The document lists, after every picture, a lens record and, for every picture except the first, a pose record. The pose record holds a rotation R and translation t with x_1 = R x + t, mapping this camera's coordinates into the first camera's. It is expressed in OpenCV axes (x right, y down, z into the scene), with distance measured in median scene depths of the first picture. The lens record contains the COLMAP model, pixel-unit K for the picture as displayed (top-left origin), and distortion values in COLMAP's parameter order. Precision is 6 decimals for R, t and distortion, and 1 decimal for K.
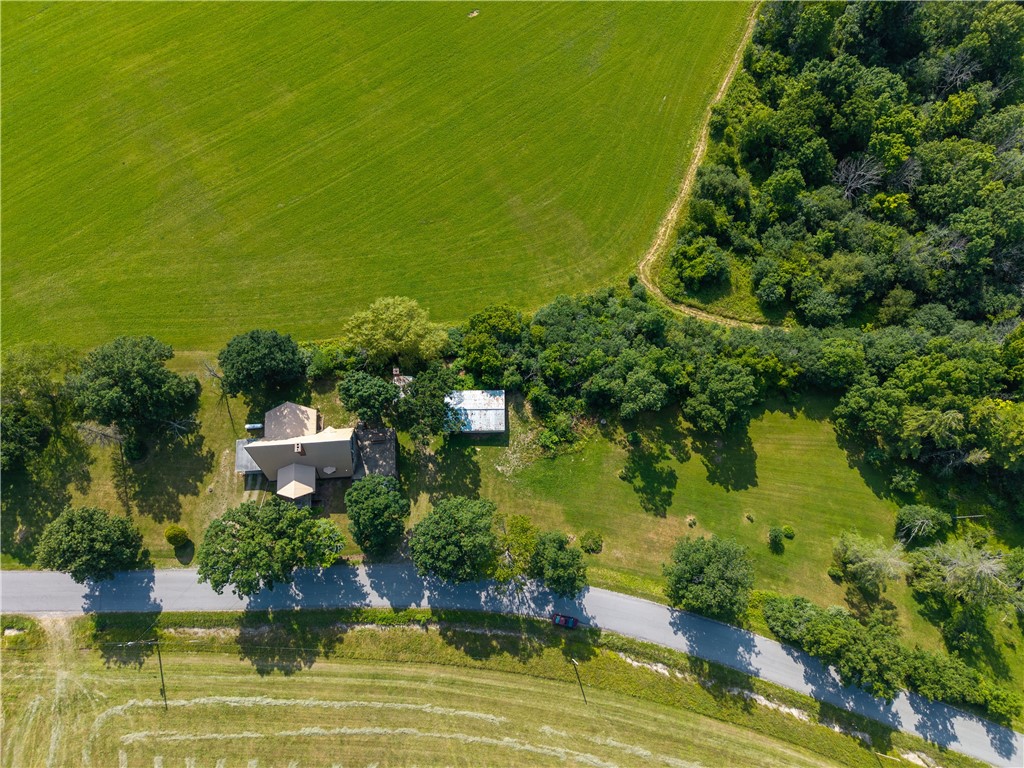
lens RADIAL K [[681.6, 0, 524.7], [0, 681.6, 382.1], [0, 0, 1]] dist [0.019164, -0.014301]
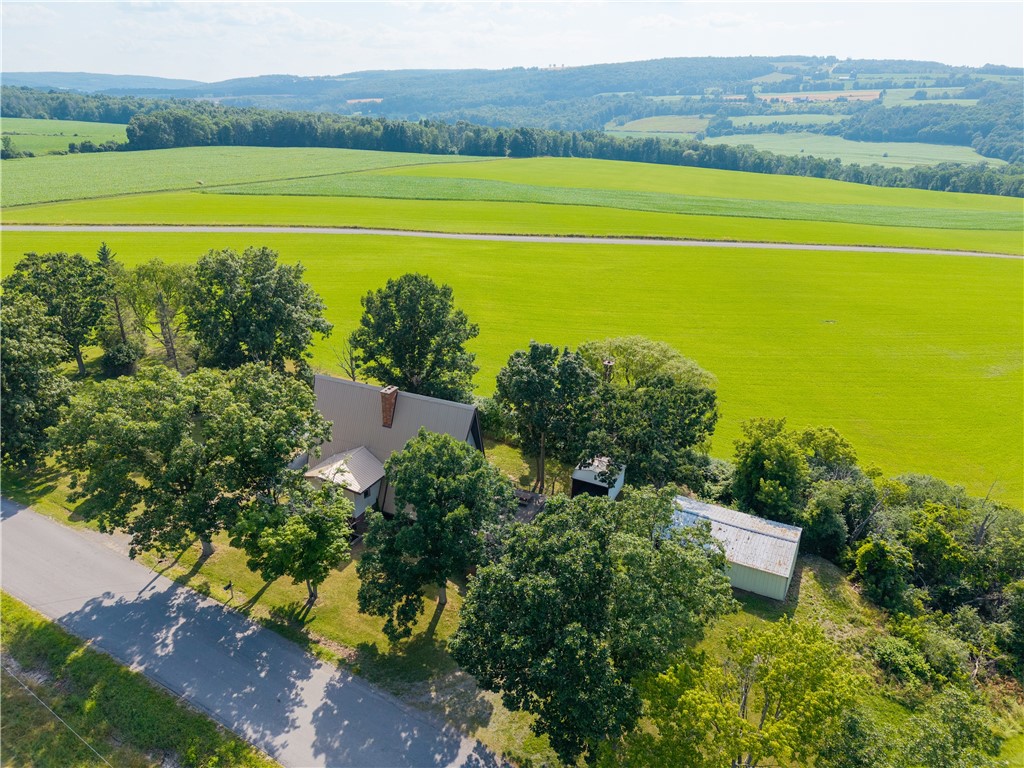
lens RADIAL K [[681.6, 0, 514.7], [0, 681.6, 388.9], [0, 0, 1]] dist [0.019164, -0.014301]
pose [[0.869042, 0.177278, -0.461885, -0.001804], [-0.471448, 0.579814, -0.664494, 0.380503], [0.150007, 0.795228, 0.587461, 0.662114]]
